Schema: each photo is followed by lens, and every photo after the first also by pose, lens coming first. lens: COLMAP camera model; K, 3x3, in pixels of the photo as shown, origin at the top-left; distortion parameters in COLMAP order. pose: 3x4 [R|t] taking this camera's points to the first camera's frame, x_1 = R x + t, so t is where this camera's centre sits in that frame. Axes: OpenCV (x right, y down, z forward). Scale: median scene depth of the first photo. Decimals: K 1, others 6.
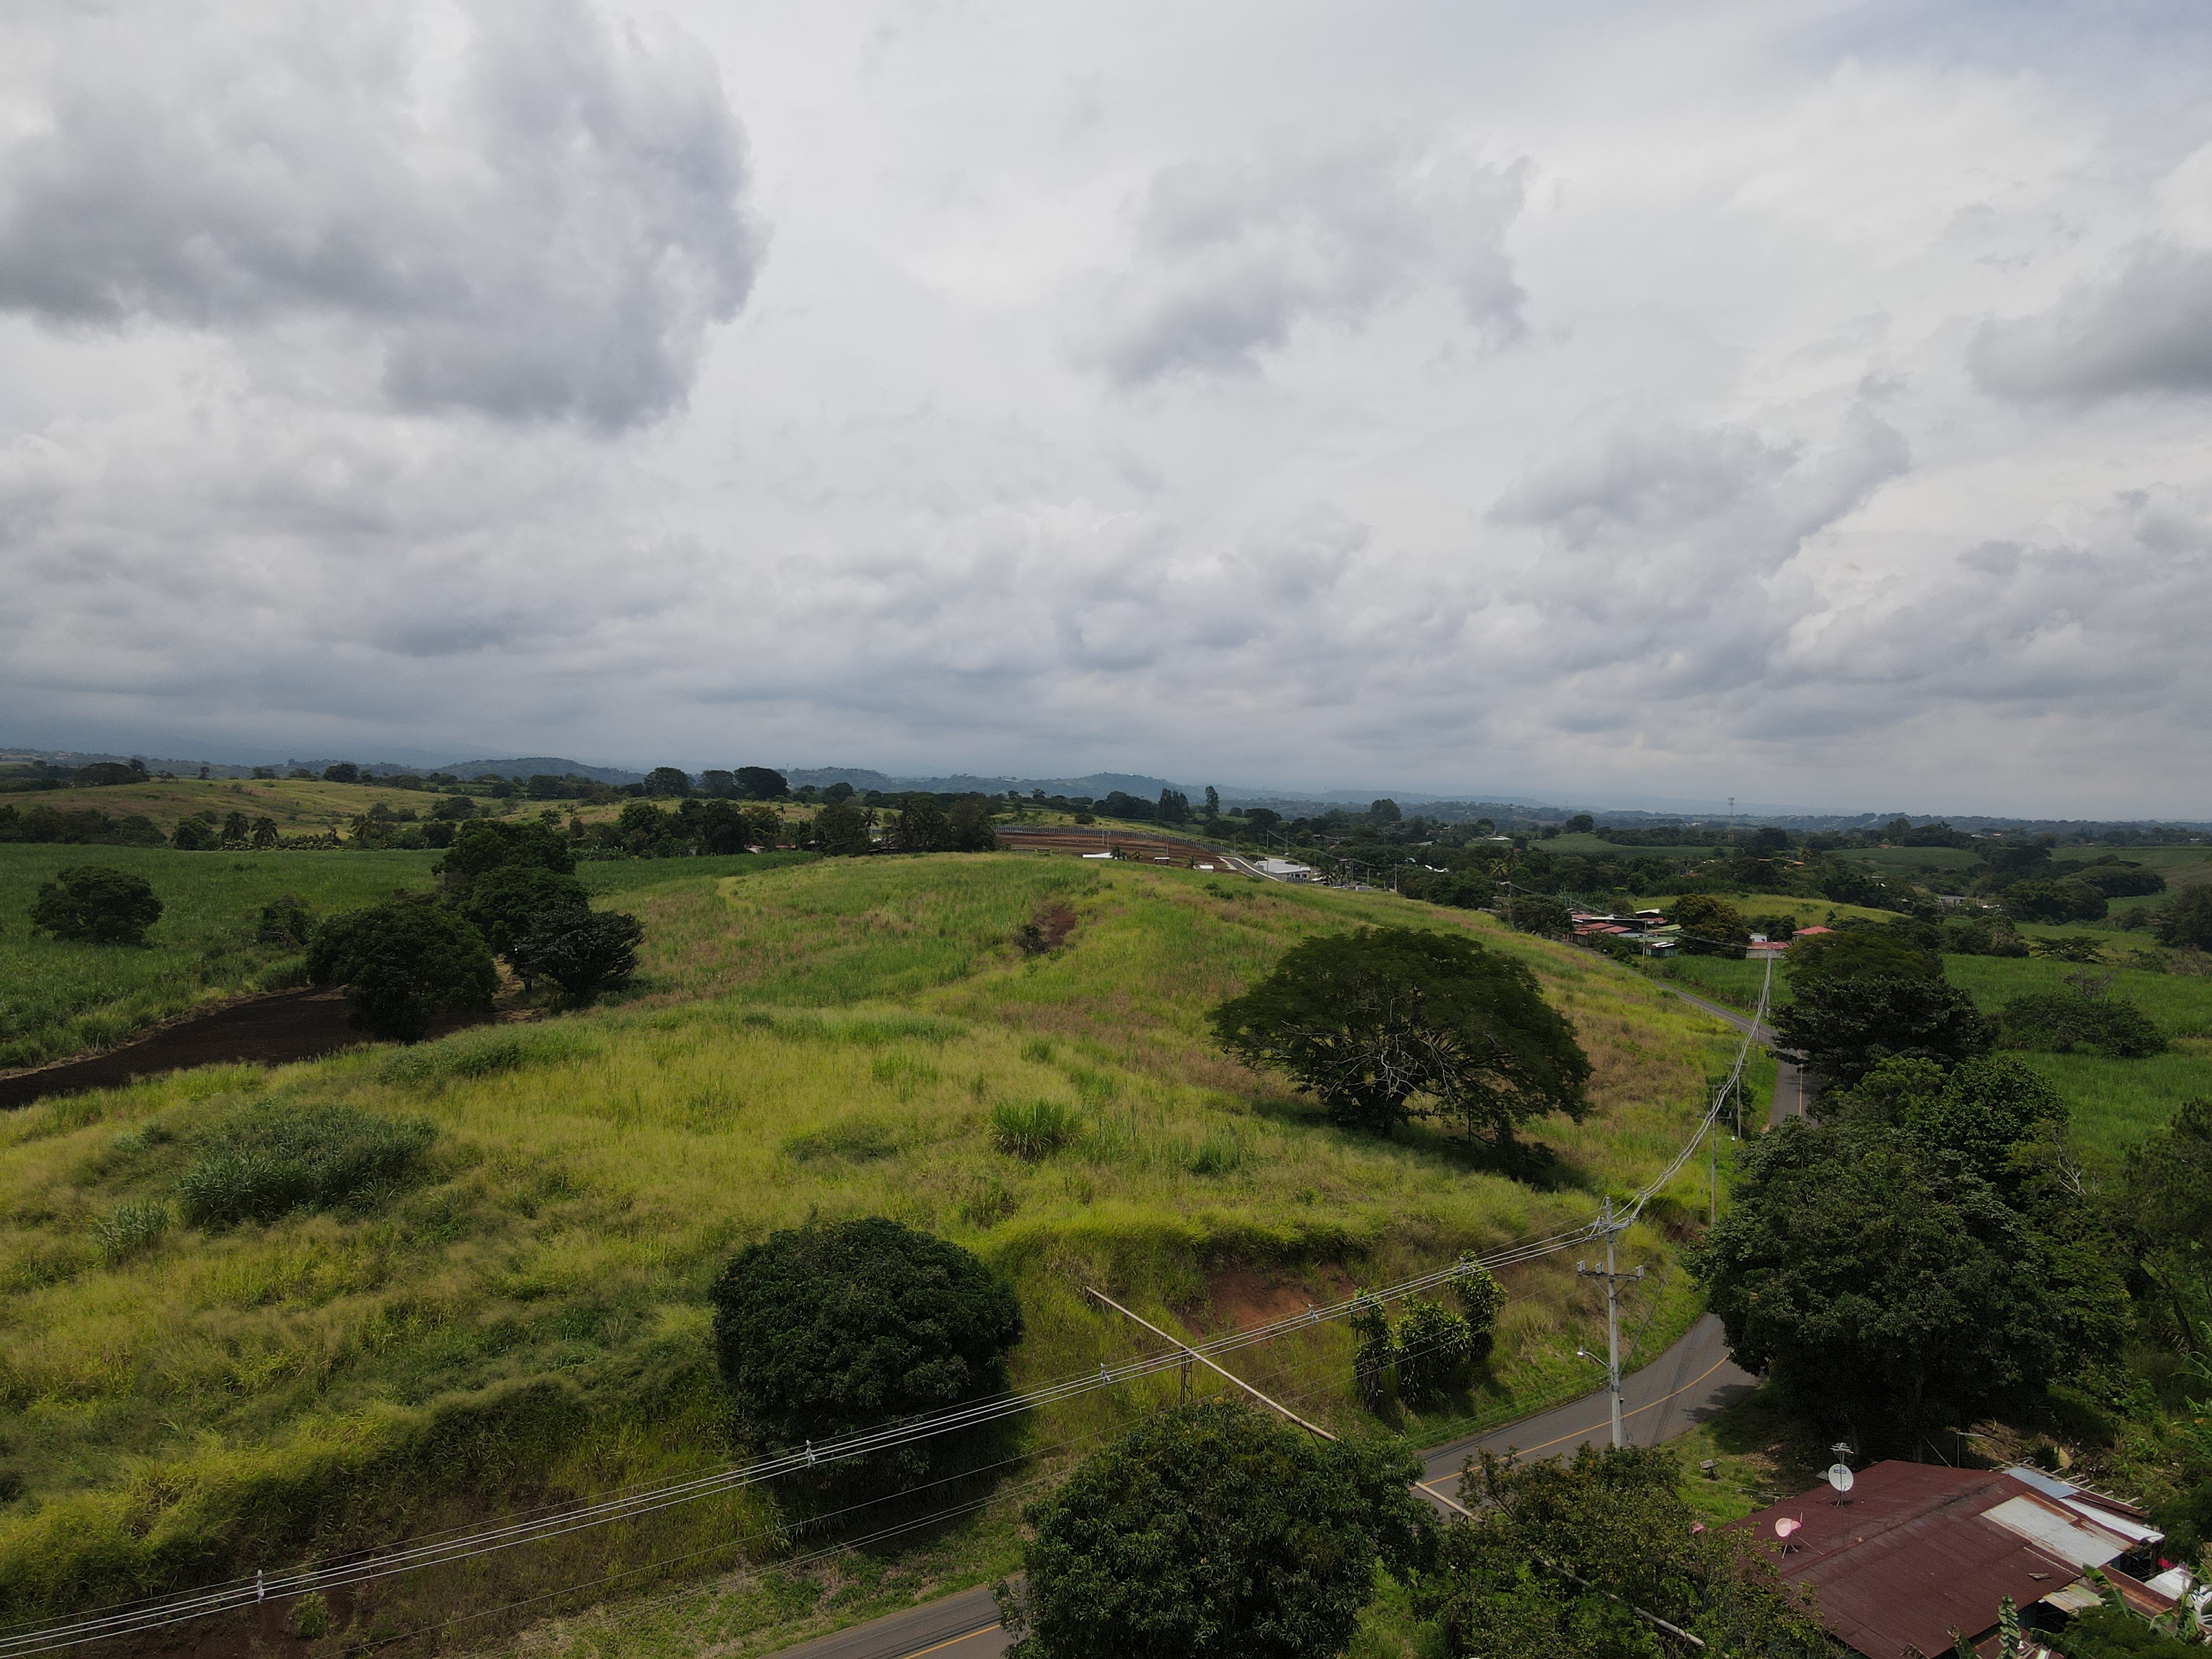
lens RADIAL K [[1623.3, 0, 1119.9], [0, 1623.3, 834.5], [0, 0, 1]] dist [0.009333, 0.001000]
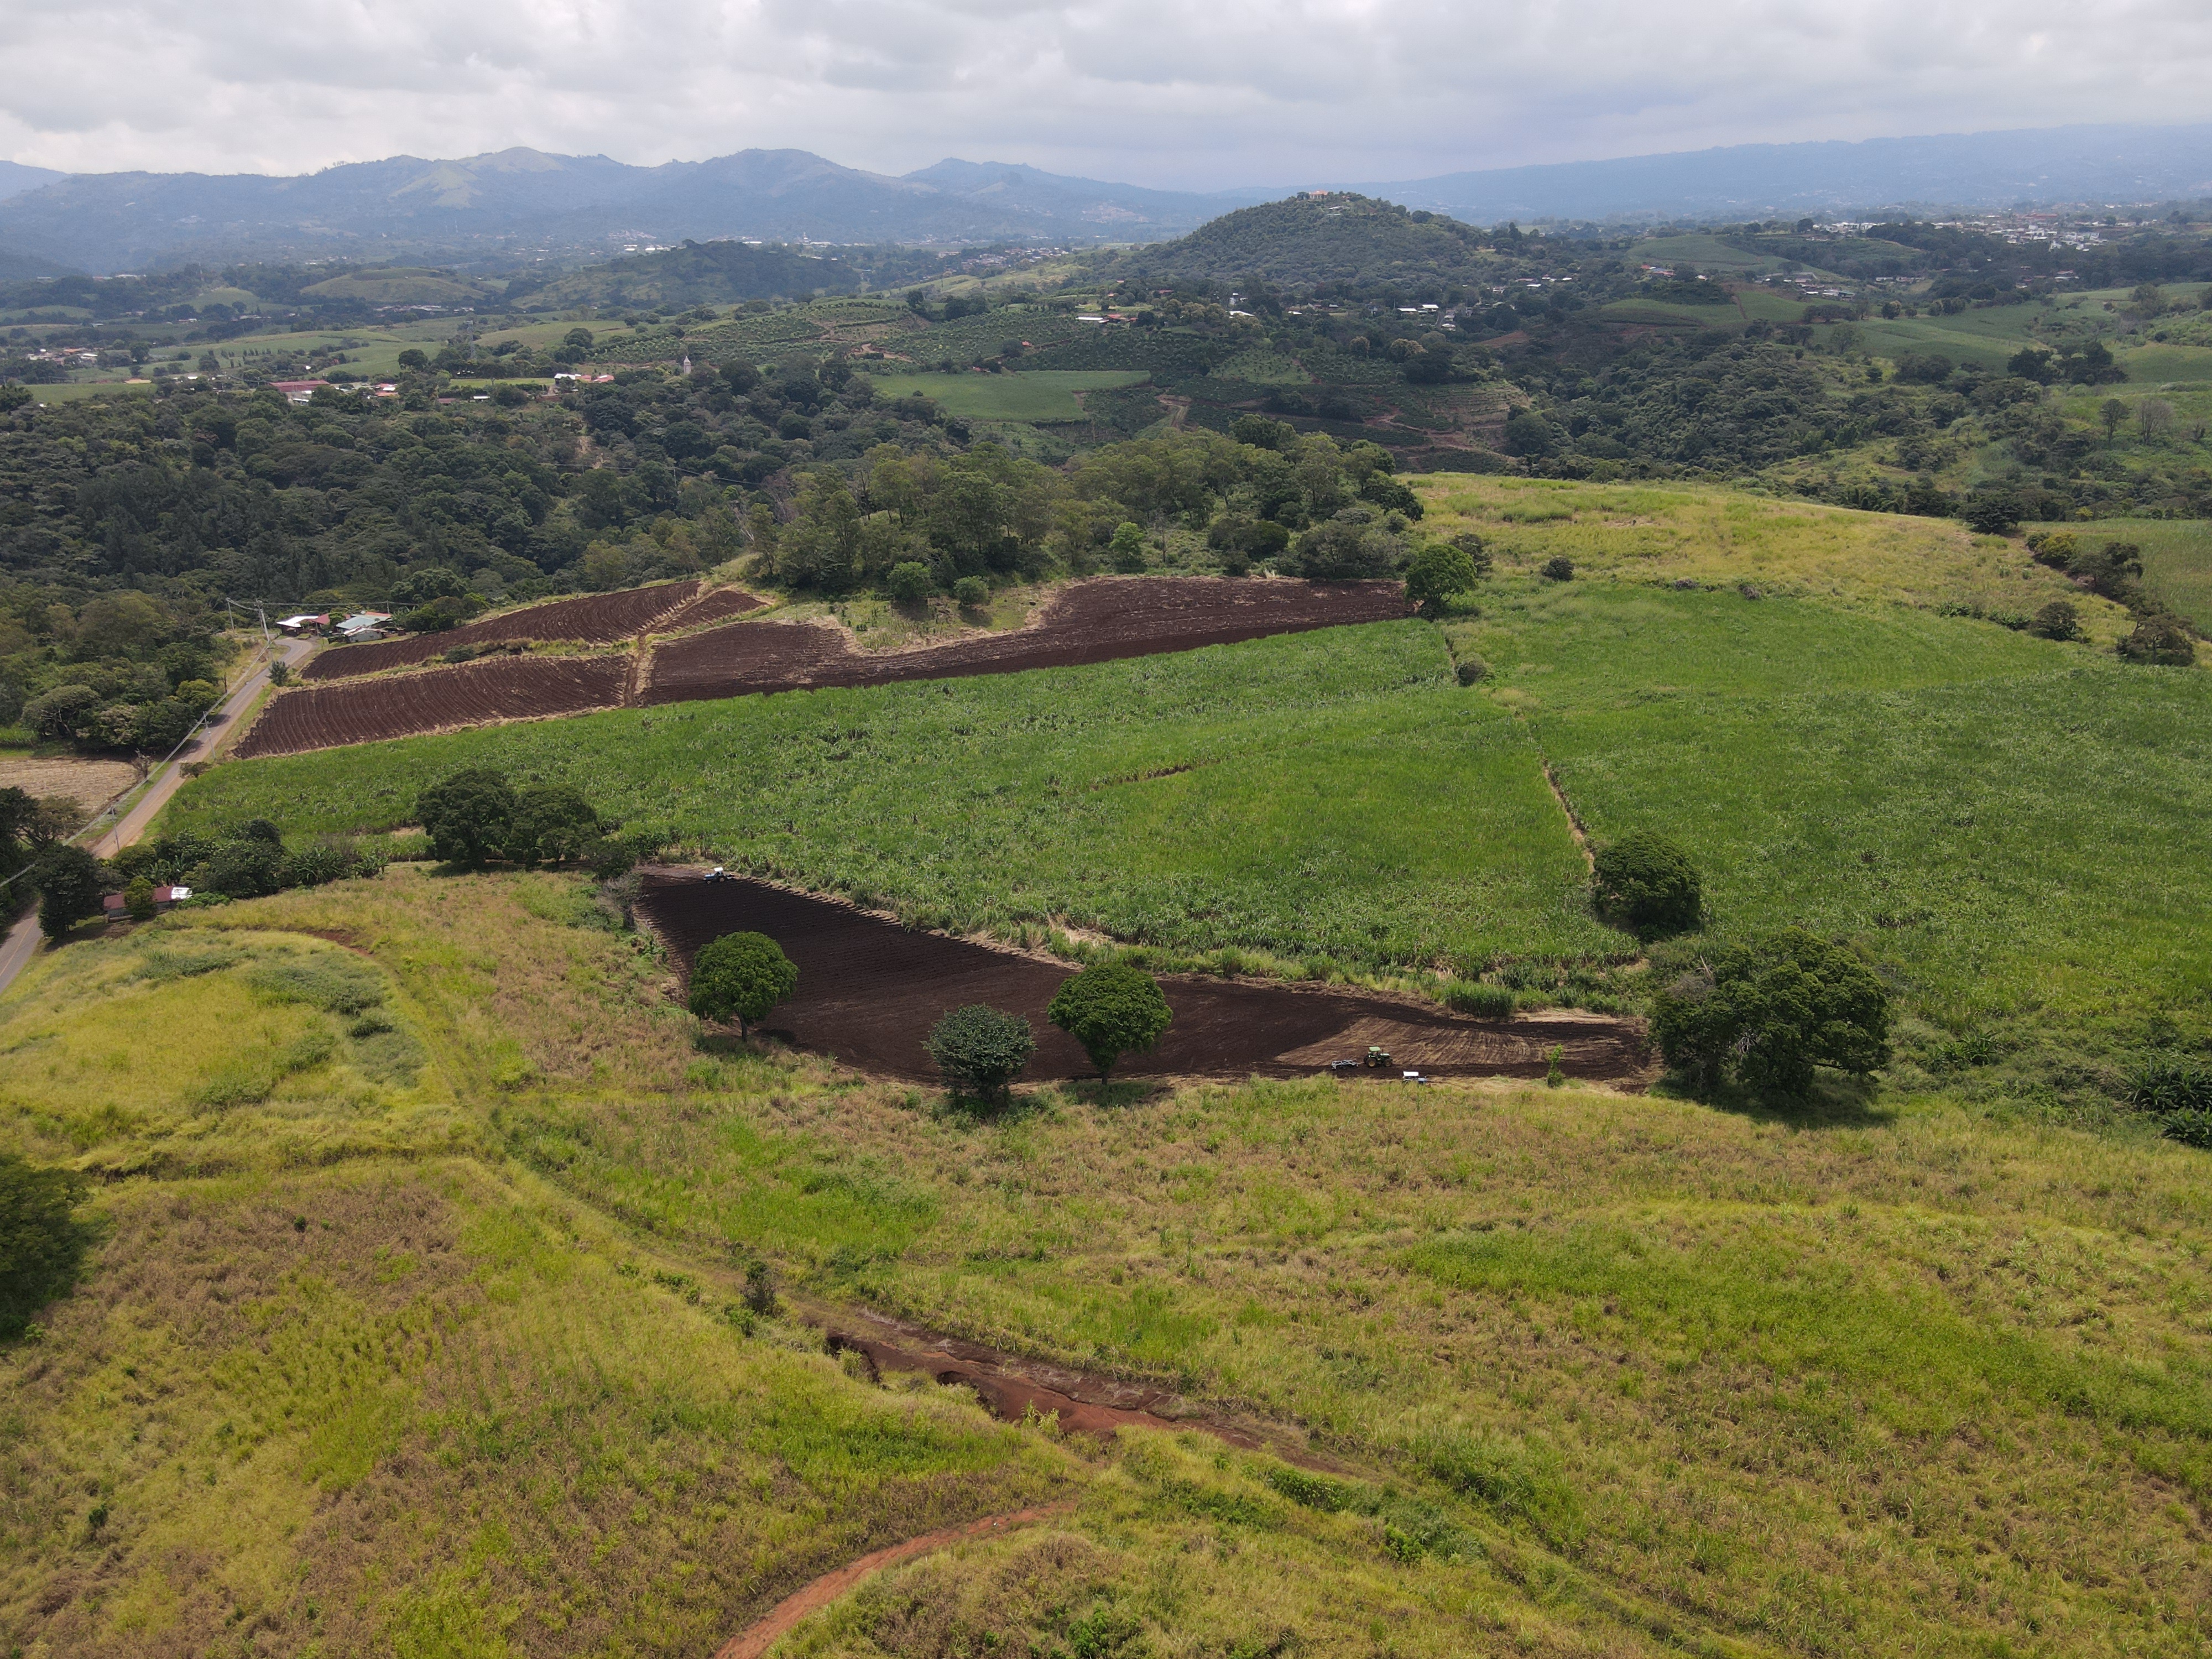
lens RADIAL K [[1617.2, 0, 1121.4], [0, 1617.2, 833.8], [0, 0, 1]] dist [-0.009152, 0.032176]
pose [[-0.451417, 0.305833, -0.838266, 0.743862], [0.001383, 0.939668, 0.342084, -0.664808], [0.892312, 0.153264, -0.424605, 2.271568]]
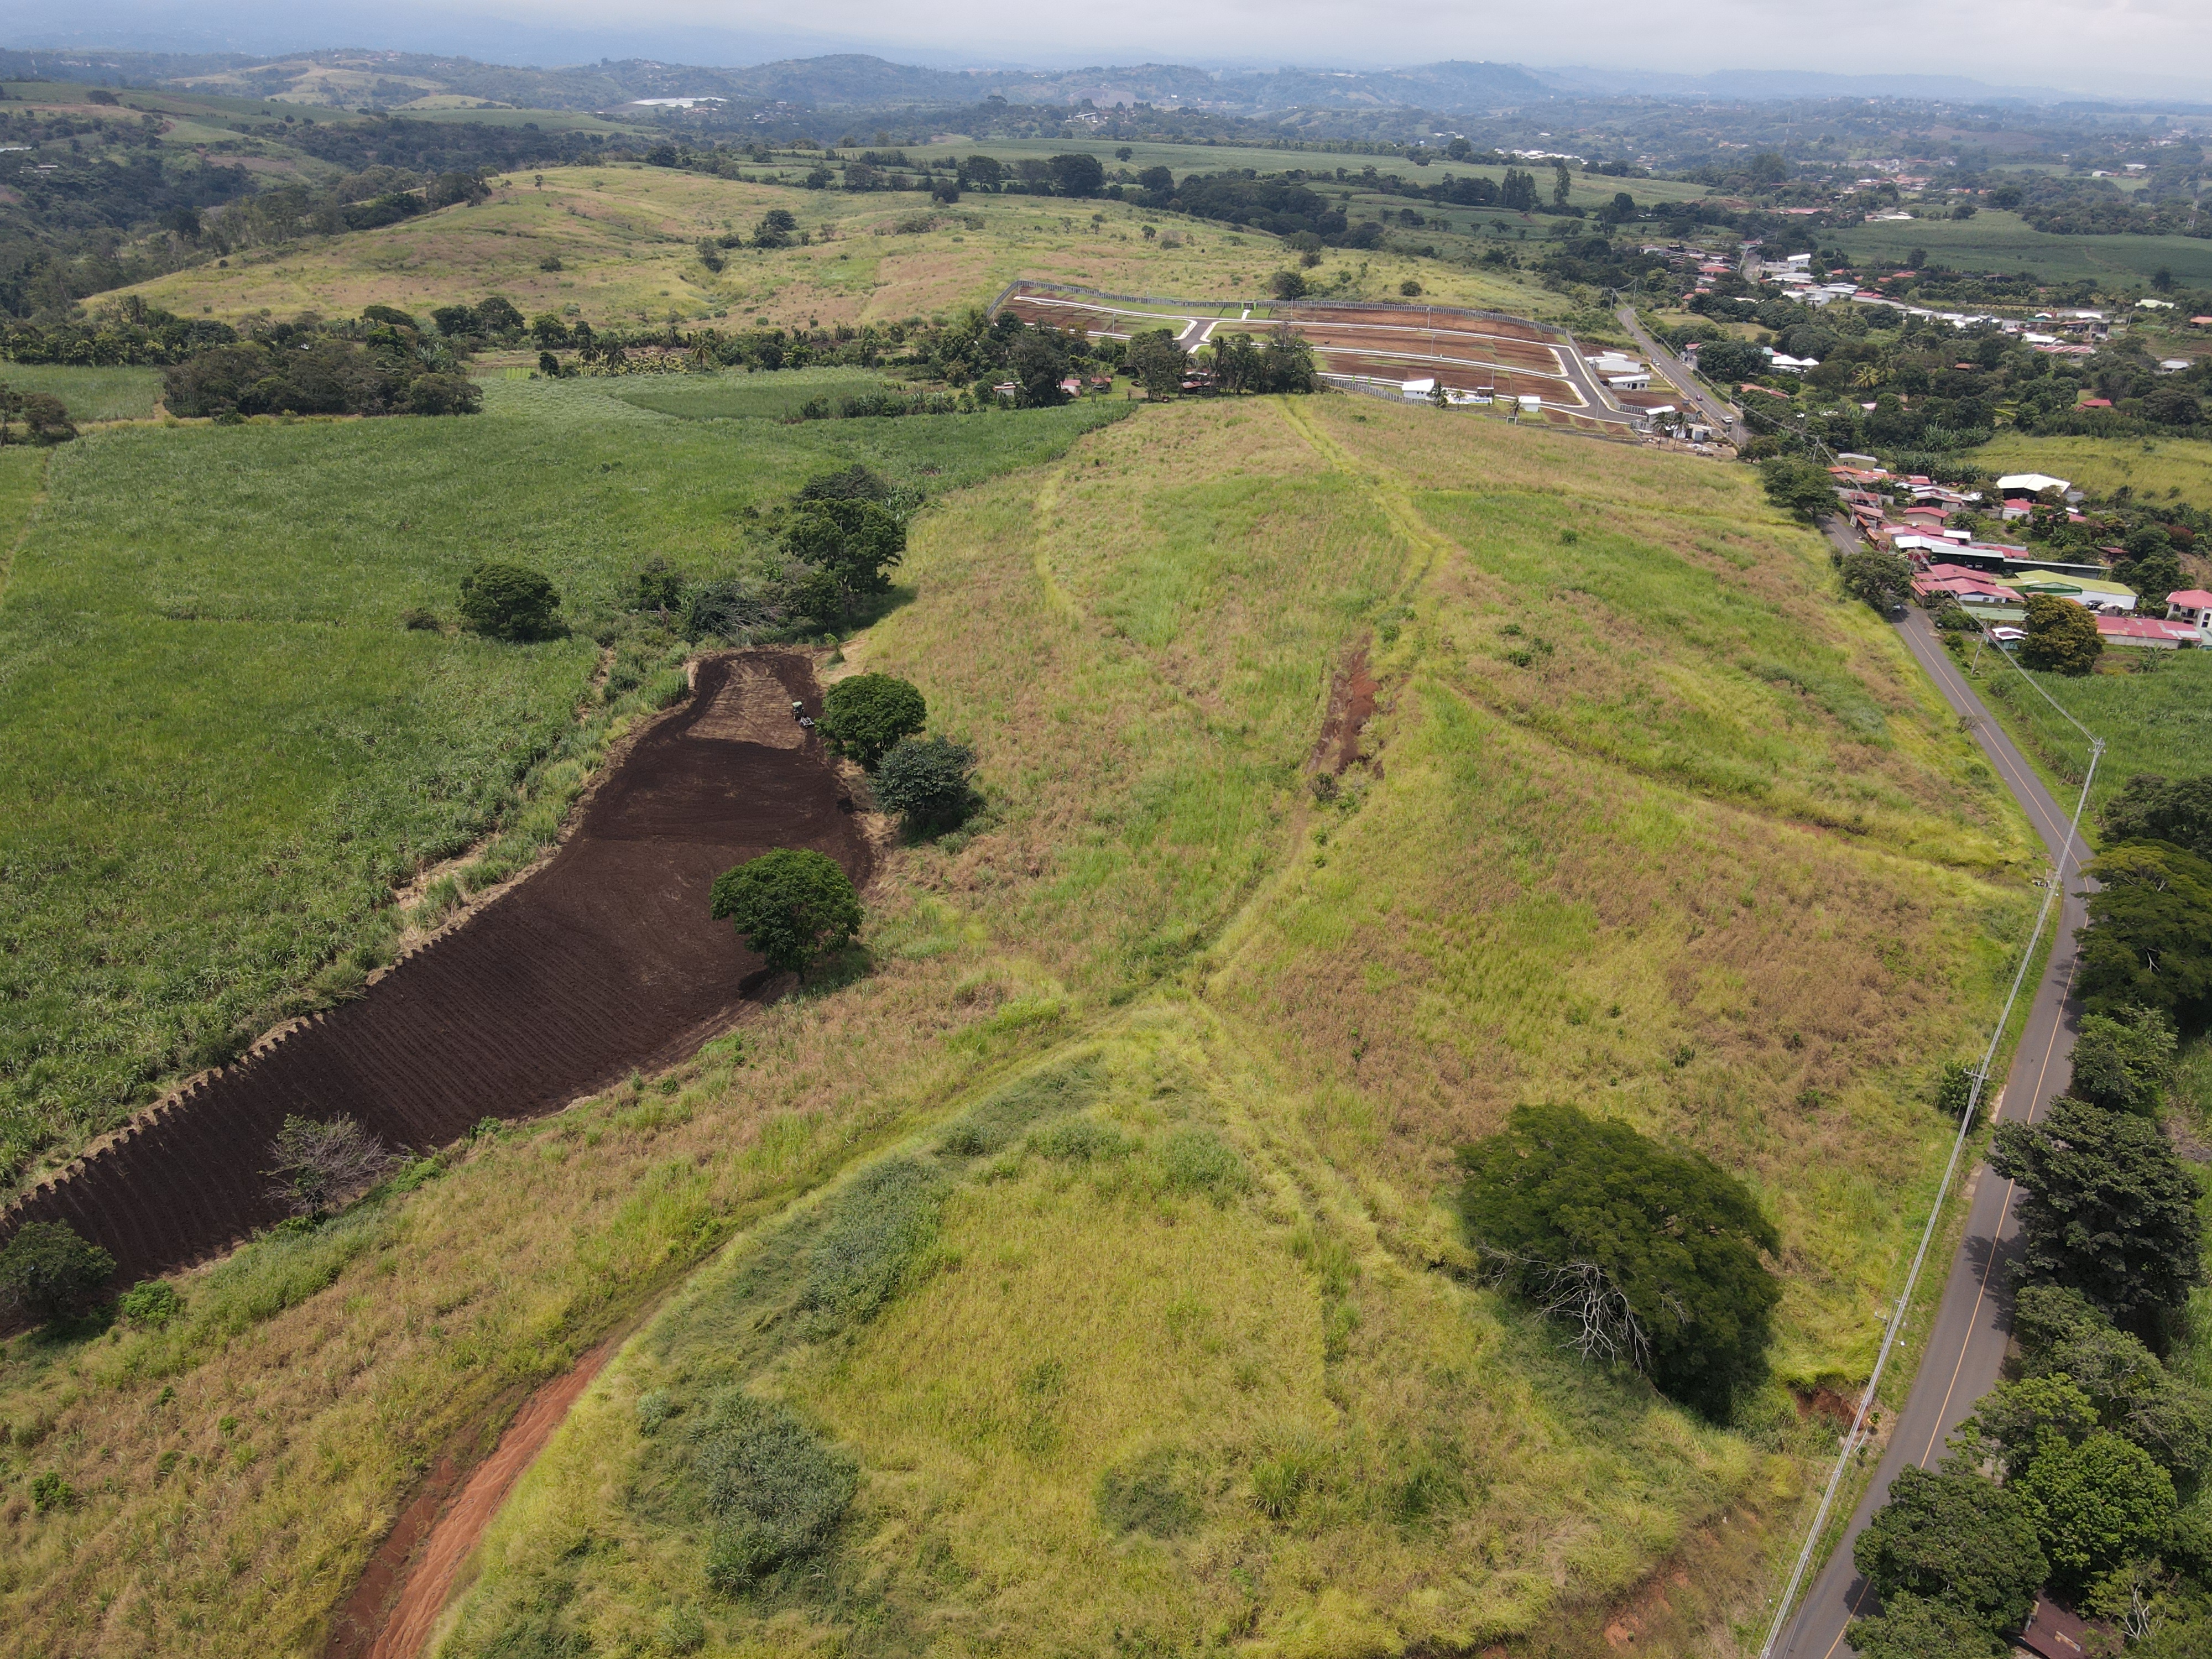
lens RADIAL K [[1623.3, 0, 1119.9], [0, 1623.3, 834.5], [0, 0, 1]] dist [0.009333, 0.001000]
pose [[0.981579, 0.077432, -0.174661, 0.004766], [-0.000866, 0.915985, 0.401211, -0.521118], [0.191053, -0.393669, 0.899179, -0.005970]]
